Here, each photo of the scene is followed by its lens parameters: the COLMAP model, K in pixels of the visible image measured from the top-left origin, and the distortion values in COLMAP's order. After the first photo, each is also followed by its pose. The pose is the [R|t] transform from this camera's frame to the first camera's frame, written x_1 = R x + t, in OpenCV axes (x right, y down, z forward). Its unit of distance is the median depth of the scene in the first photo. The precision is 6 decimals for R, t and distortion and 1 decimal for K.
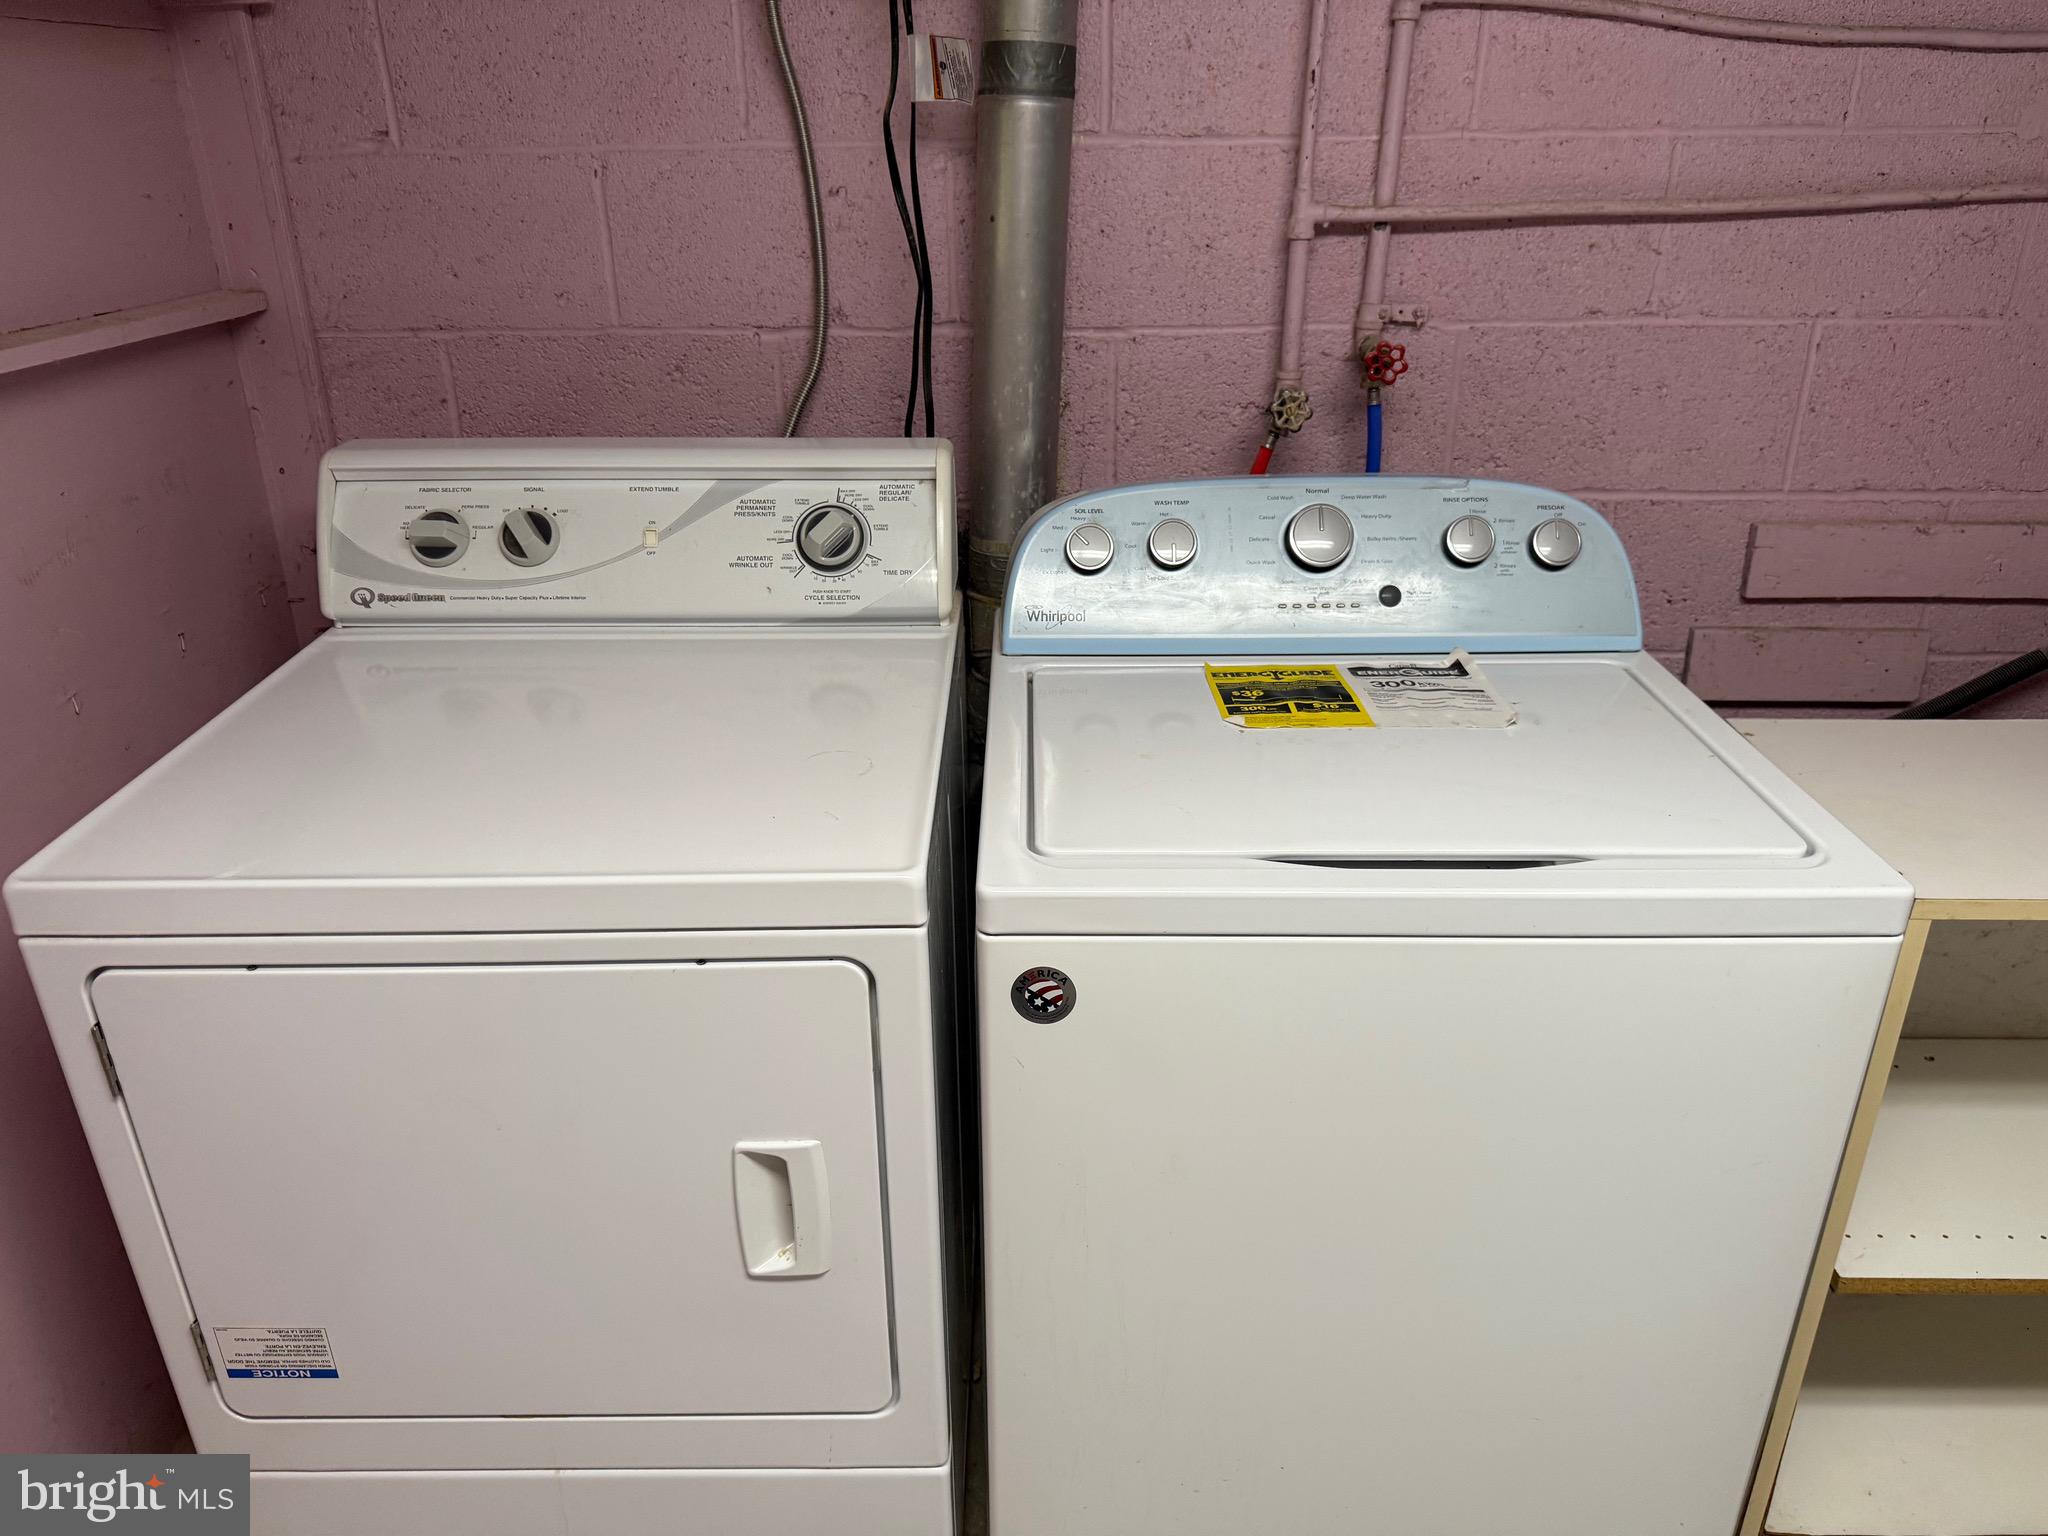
lens RADIAL K [[1463.4, 0, 1023.7], [0, 1463.4, 778.5], [0, 0, 1]] dist [0.040957, -0.035202]
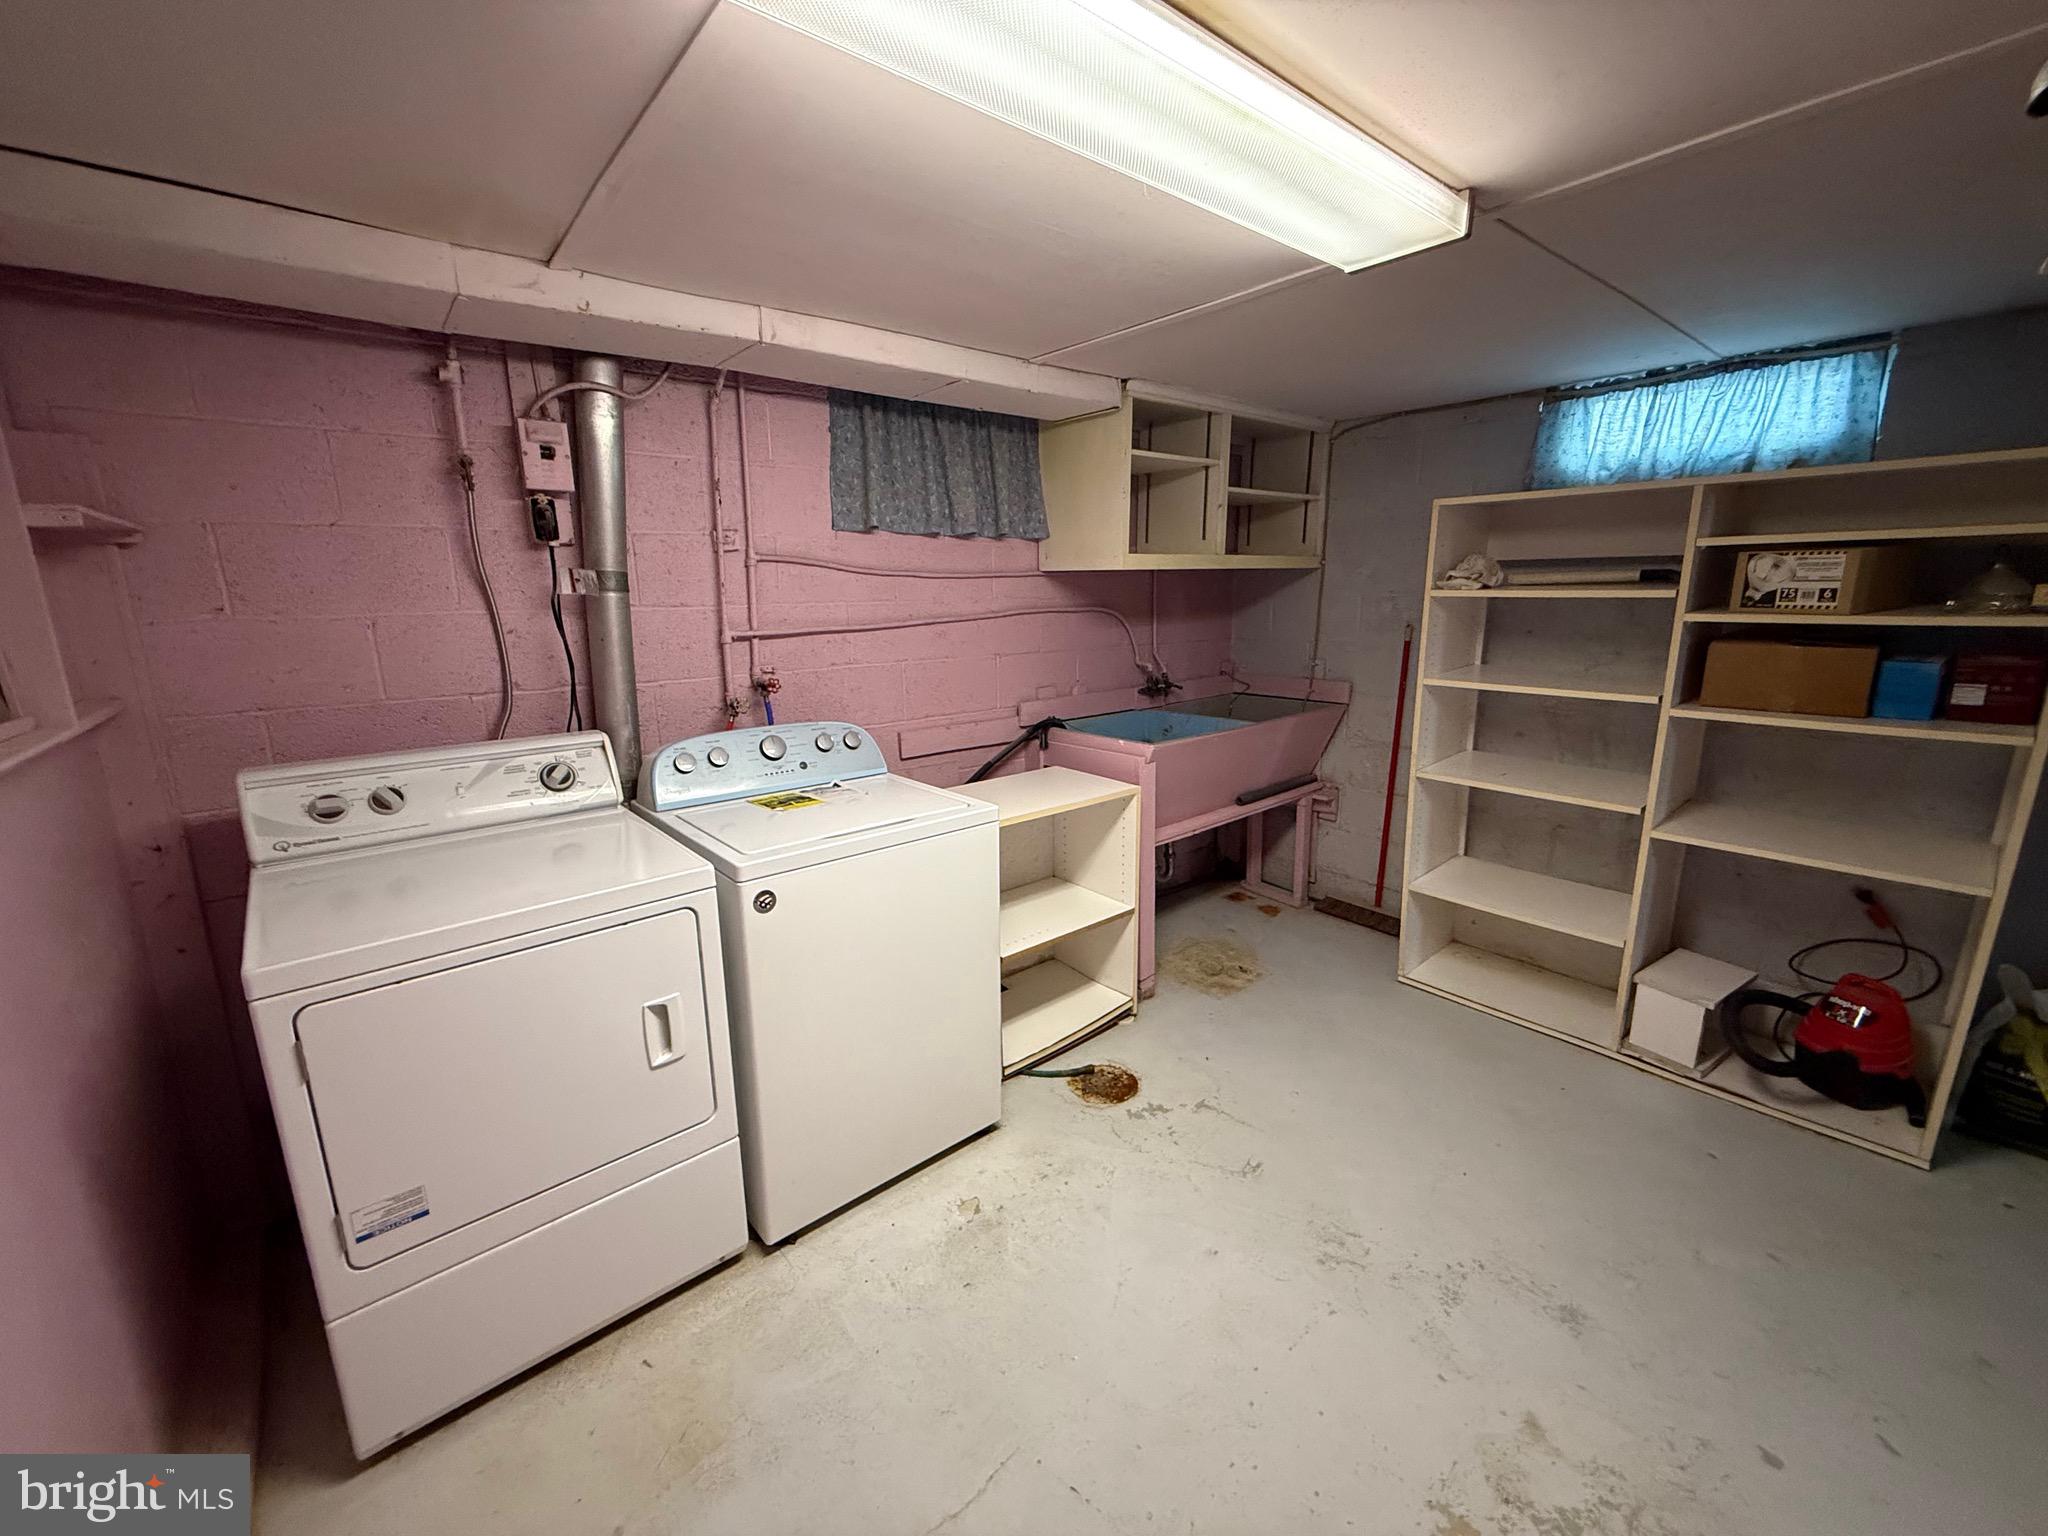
lens RADIAL K [[815.7, 0, 1013.0], [0, 815.7, 766.8], [0, 0, 1]] dist [-0.000181, 0.000483]
pose [[0.749162, -0.137208, 0.648020, -0.409156], [0.274467, 0.954675, -0.115168, 0.147421], [-0.602846, 0.264139, 0.752866, -0.329877]]
